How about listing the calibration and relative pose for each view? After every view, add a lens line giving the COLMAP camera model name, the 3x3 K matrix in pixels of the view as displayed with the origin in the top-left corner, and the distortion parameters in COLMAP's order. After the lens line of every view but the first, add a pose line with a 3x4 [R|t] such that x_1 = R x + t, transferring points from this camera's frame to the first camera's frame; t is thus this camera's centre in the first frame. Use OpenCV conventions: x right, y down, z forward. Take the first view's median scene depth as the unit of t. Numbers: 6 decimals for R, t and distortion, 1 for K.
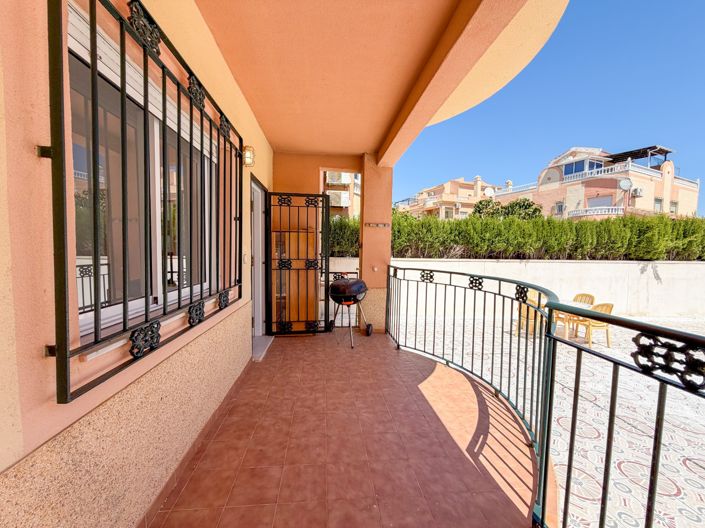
lens RADIAL K [[284.3, 0, 348.6], [0, 284.3, 263.5], [0, 0, 1]] dist [-0.001563, -0.000150]
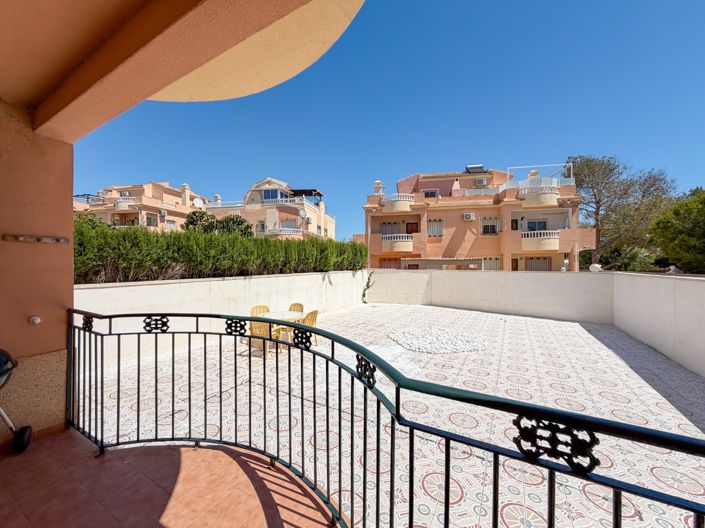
lens RADIAL K [[281.9, 0, 352.5], [0, 281.9, 264.0], [0, 0, 1]] dist [0.000310, 0.000126]
pose [[0.572148, -0.019676, 0.819914, 0.000361], [0.048846, 0.998755, -0.010117, -0.027949], [-0.818695, 0.045838, 0.572397, 0.102388]]
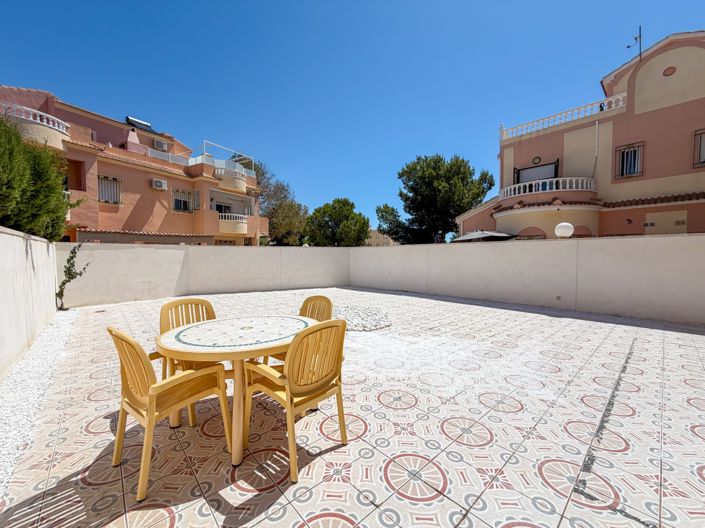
lens RADIAL K [[286.3, 0, 345.9], [0, 286.3, 261.7], [0, 0, 1]] dist [0.009592, -0.000003]
pose [[-0.581950, -0.036073, 0.812424, 0.282221], [0.028101, 0.997527, 0.064421, 0.024500], [-0.812739, 0.060320, -0.579498, 0.864109]]
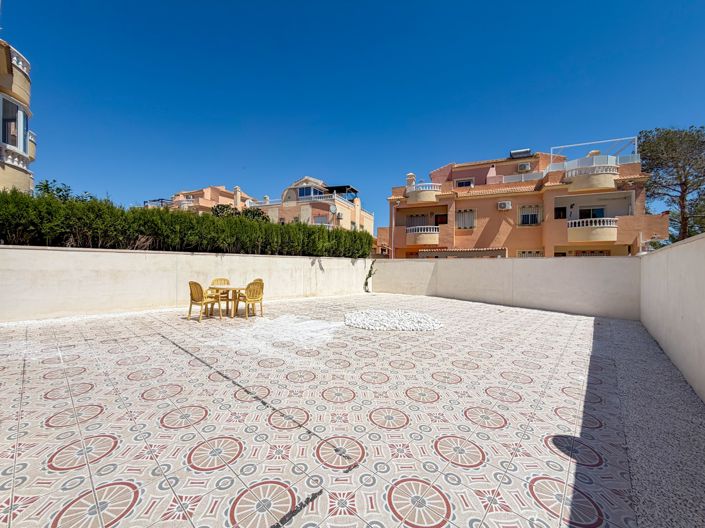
lens RADIAL K [[281.9, 0, 352.5], [0, 281.9, 264.0], [0, 0, 1]] dist [0.000310, 0.000126]
pose [[0.730028, -0.005363, 0.683396, 0.238711], [0.031525, 0.999169, -0.025836, 0.072254], [-0.682689, 0.040405, 0.729591, -0.148461]]
